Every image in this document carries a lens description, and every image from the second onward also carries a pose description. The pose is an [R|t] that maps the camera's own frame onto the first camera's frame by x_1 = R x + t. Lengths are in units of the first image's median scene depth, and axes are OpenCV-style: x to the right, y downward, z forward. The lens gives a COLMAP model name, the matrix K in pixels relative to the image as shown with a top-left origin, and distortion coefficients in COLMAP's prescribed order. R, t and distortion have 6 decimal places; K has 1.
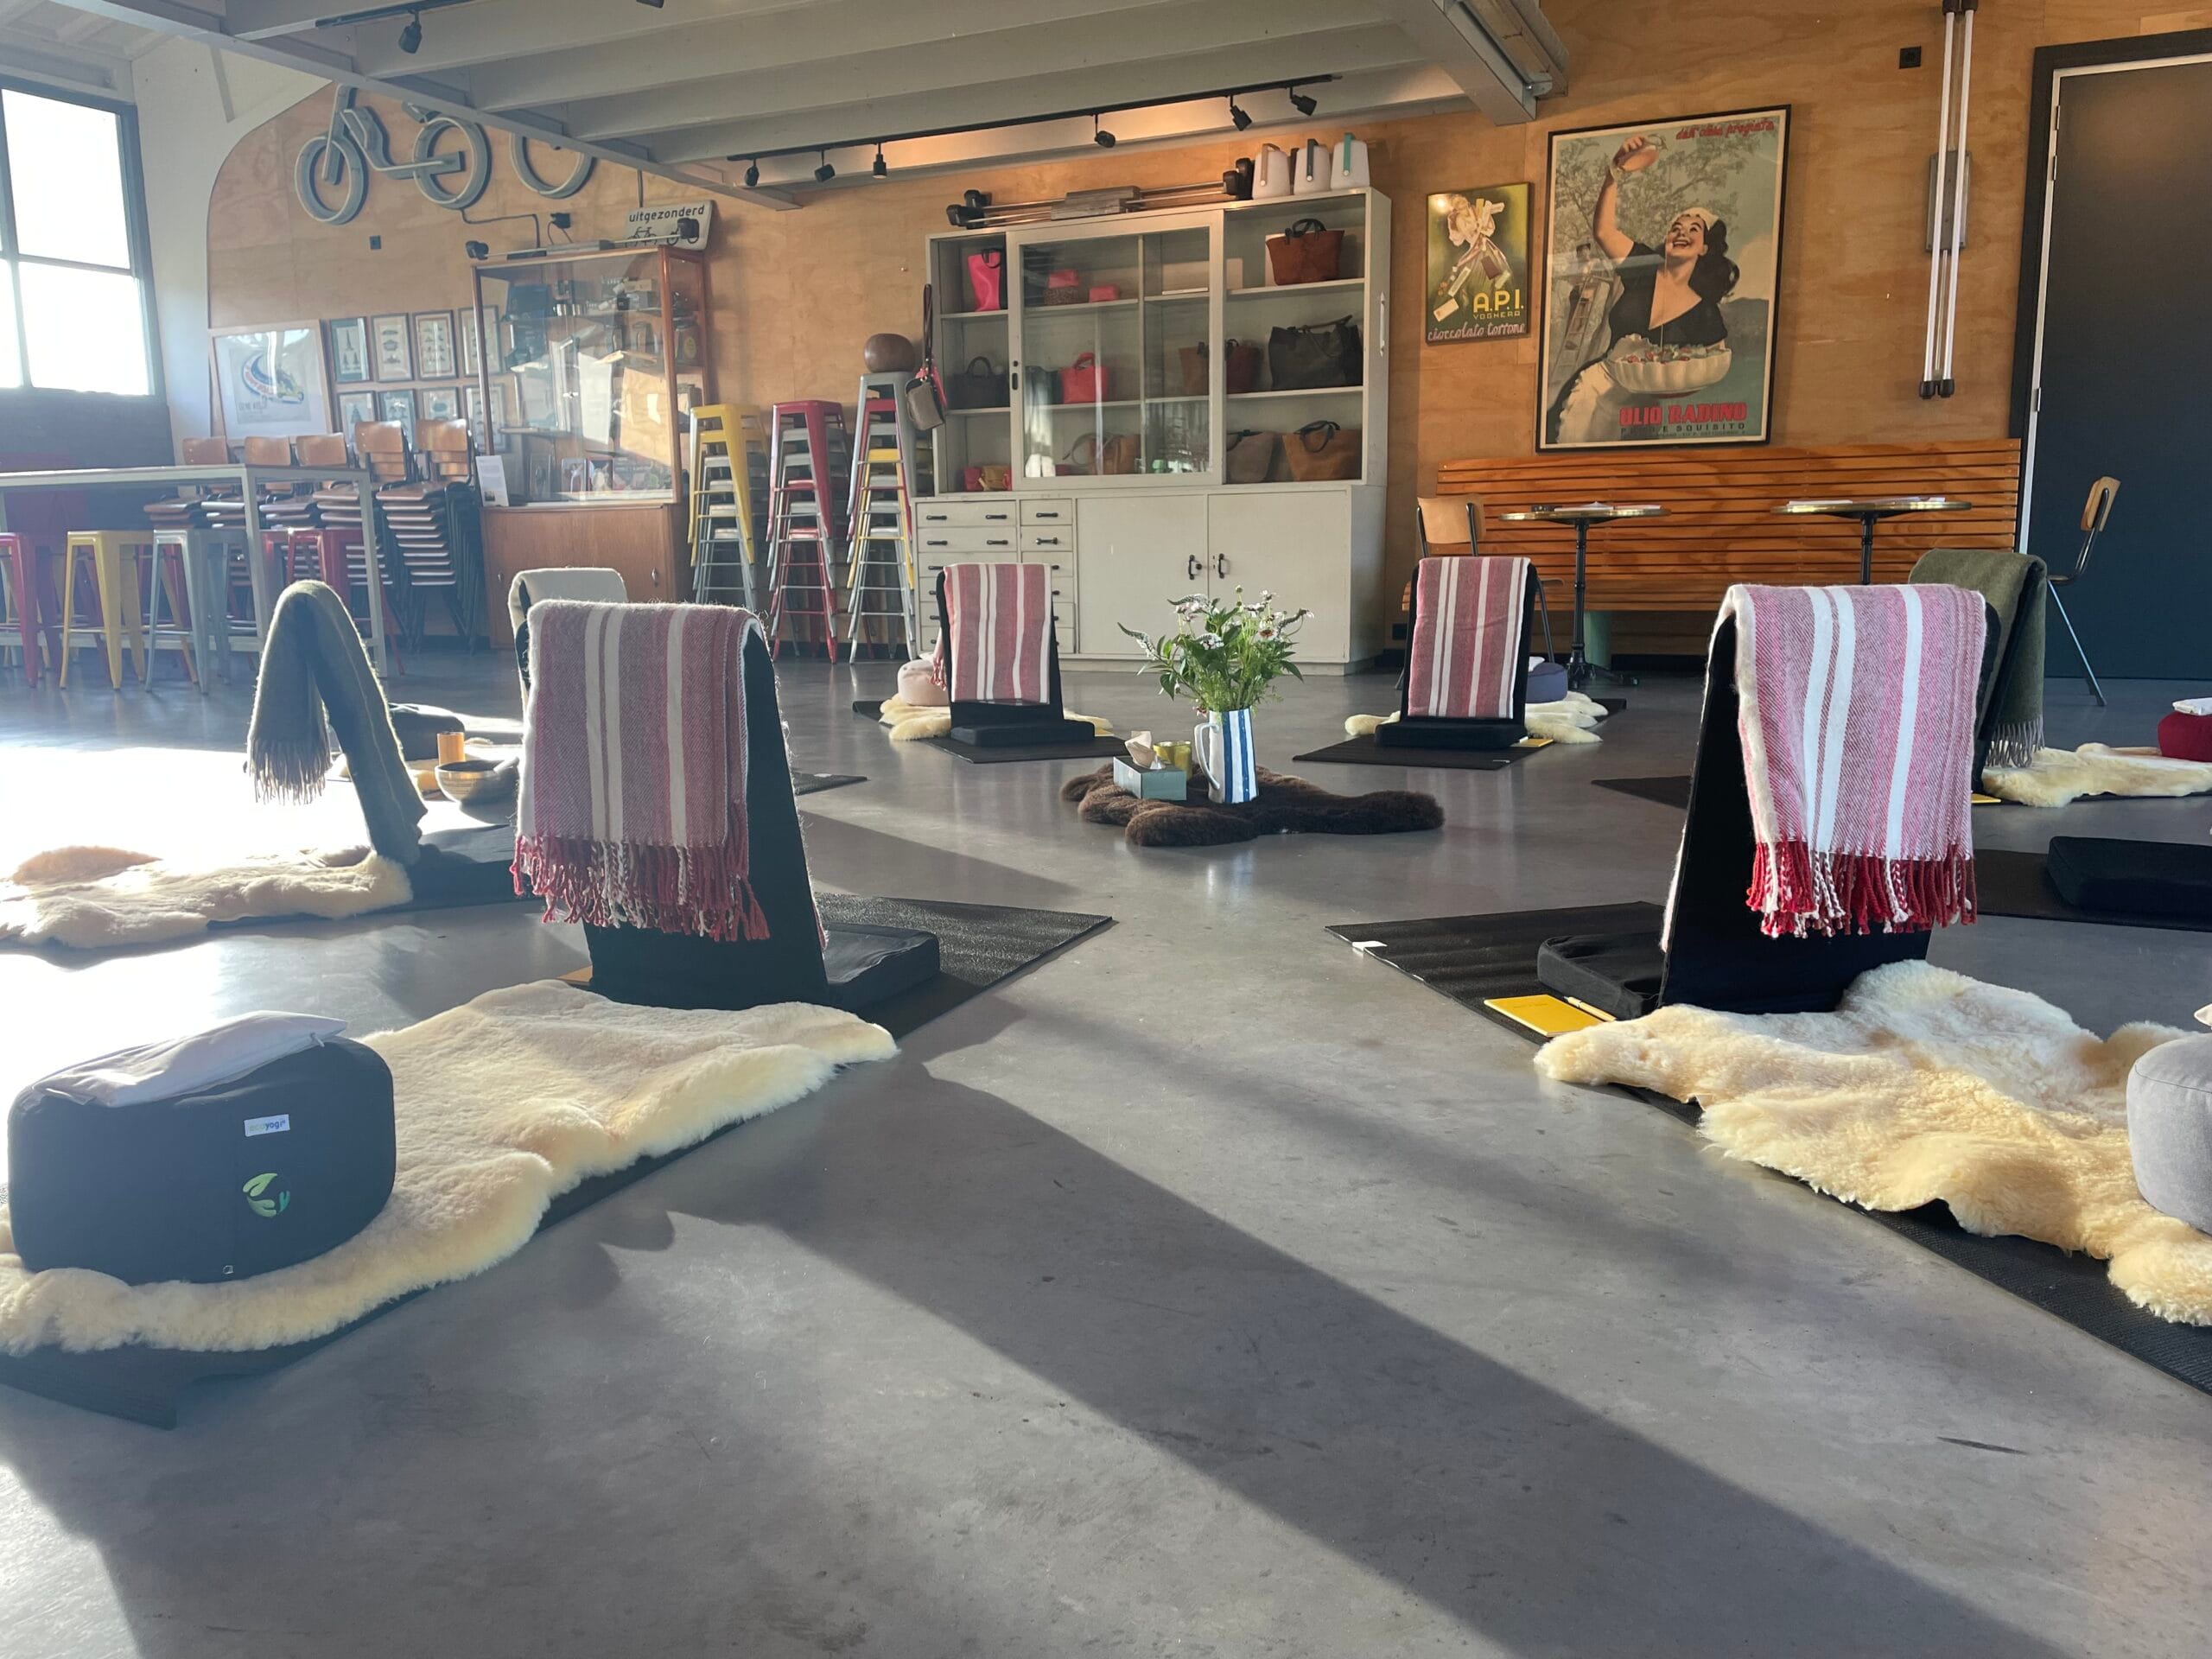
lens RADIAL K [[1643.6, 0, 1106.0], [0, 1643.6, 829.5], [0, 0, 1]] dist [0.082517, -0.098632]
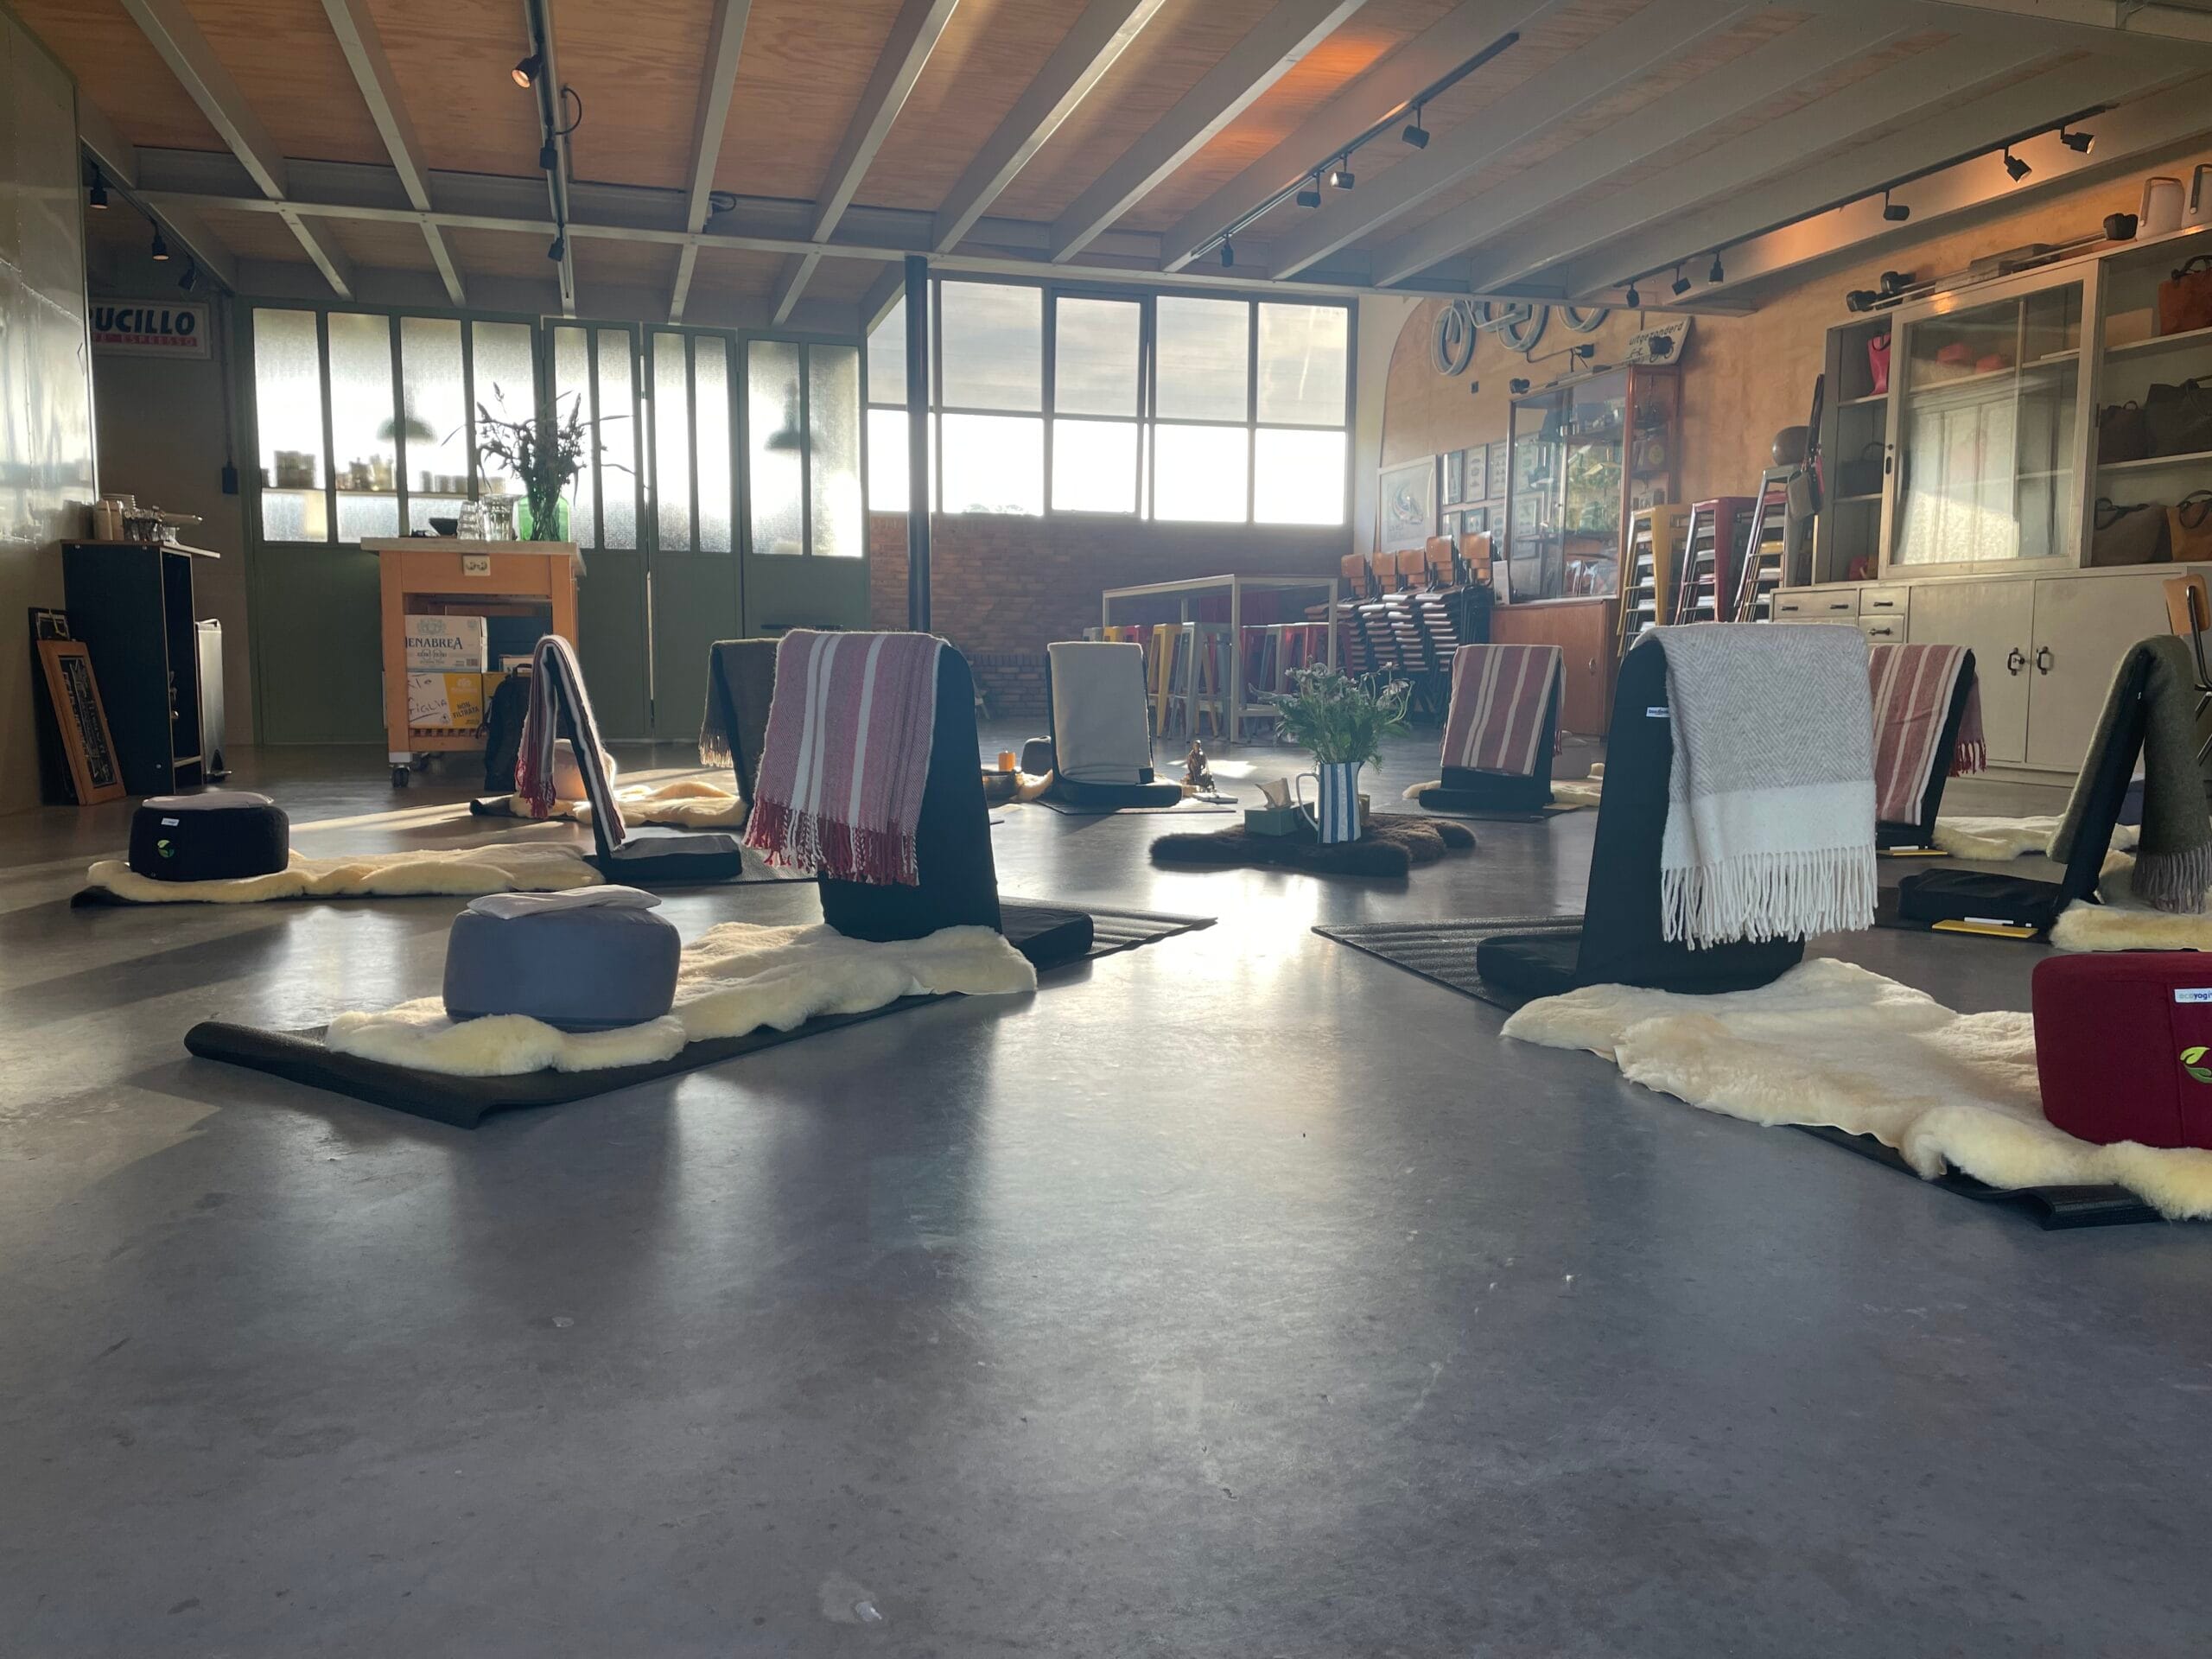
lens RADIAL K [[1643.6, 0, 1106.0], [0, 1643.6, 829.5], [0, 0, 1]] dist [0.082517, -0.098632]
pose [[0.666251, 0.096238, -0.739492, 0.347535], [-0.141789, 0.989896, 0.001080, -0.002540], [0.732124, 0.104133, 0.673165, 0.048887]]
